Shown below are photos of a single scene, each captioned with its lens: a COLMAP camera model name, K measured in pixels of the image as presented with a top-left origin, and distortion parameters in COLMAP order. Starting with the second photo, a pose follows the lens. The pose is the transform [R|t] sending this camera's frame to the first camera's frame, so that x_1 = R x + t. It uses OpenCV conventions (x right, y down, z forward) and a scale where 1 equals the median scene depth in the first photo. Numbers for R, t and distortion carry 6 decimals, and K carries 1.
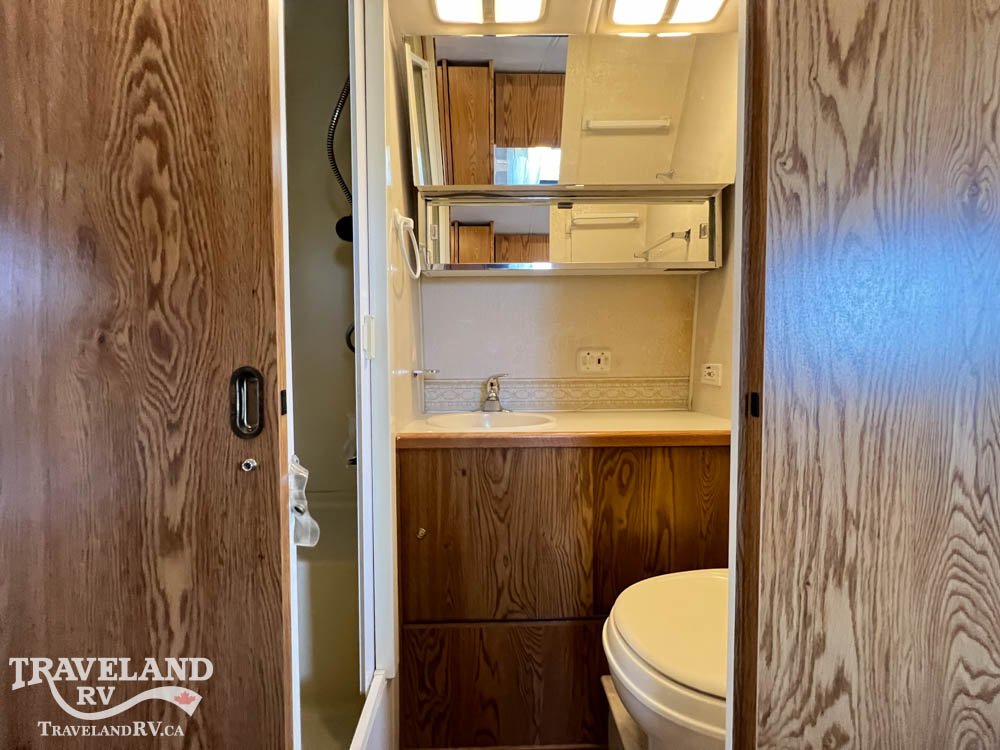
lens RADIAL K [[398.1, 0, 498.1], [0, 398.1, 374.7], [0, 0, 1]] dist [-0.001245, 0.000285]
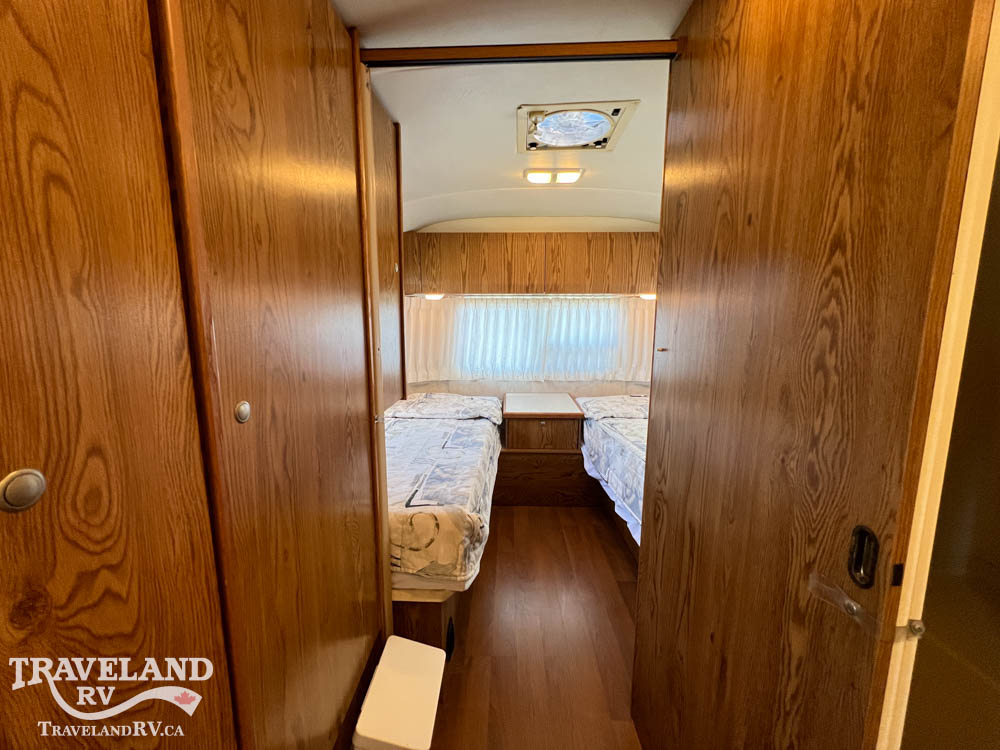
lens RADIAL K [[398.1, 0, 496.7], [0, 398.1, 373.6], [0, 0, 1]] dist [-0.001245, 0.000285]
pose [[-0.039742, 0.140766, -0.989245, 0.442506], [-0.036570, 0.989159, 0.142223, -0.543832], [0.998541, 0.041829, -0.034163, -0.030577]]
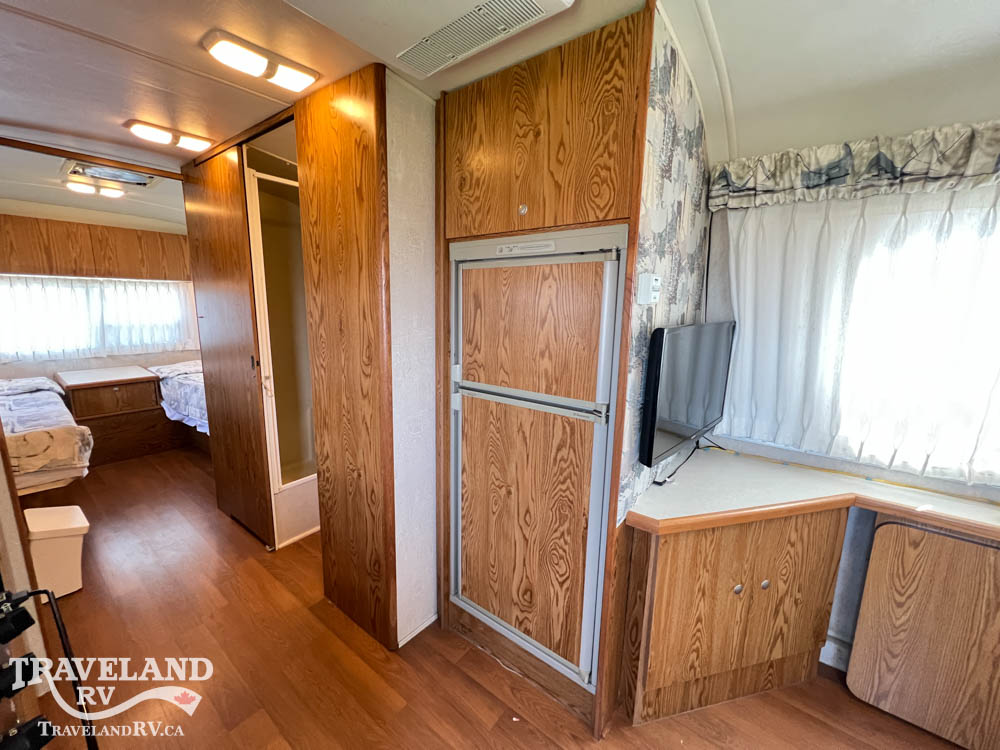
lens RADIAL K [[398.1, 0, 499.7], [0, 398.1, 373.9], [0, 0, 1]] dist [-0.001245, 0.000285]
pose [[0.787119, 0.127584, -0.603461, 4.244644], [-0.041942, 0.987180, 0.154004, -0.605747], [0.615373, -0.095909, 0.782379, -0.831721]]
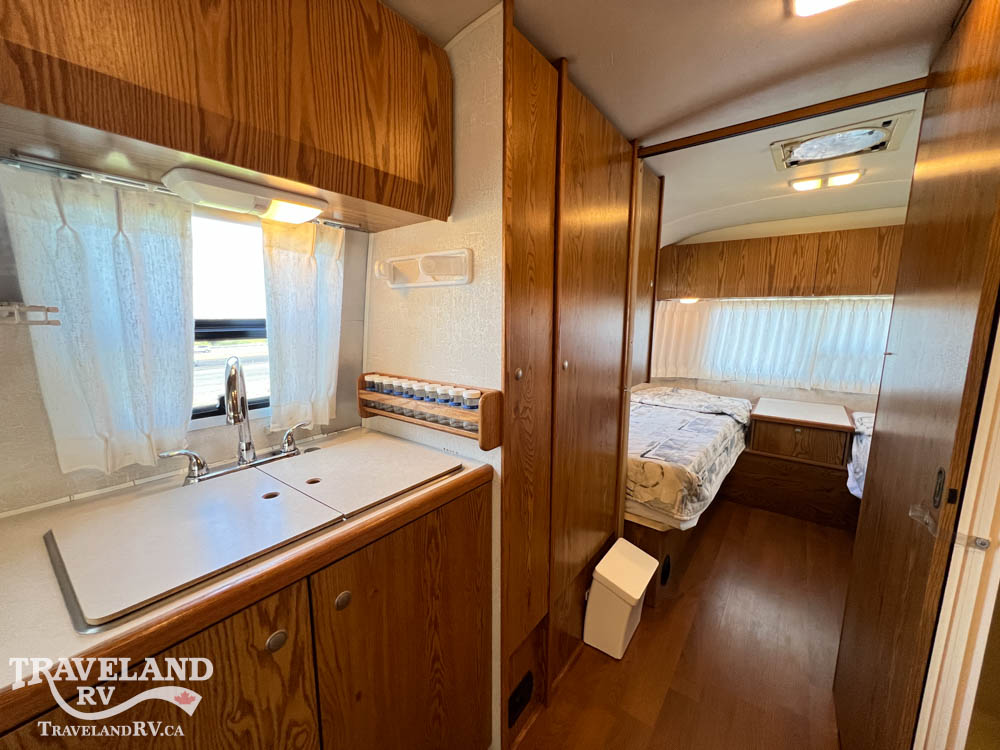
lens RADIAL K [[398.1, 0, 498.7], [0, 398.1, 374.0], [0, 0, 1]] dist [-0.001245, 0.000285]
pose [[-0.612858, 0.111557, -0.782279, 1.727307], [-0.034440, 0.985273, 0.167486, -0.604592], [0.789442, 0.129587, -0.599990, 0.441868]]
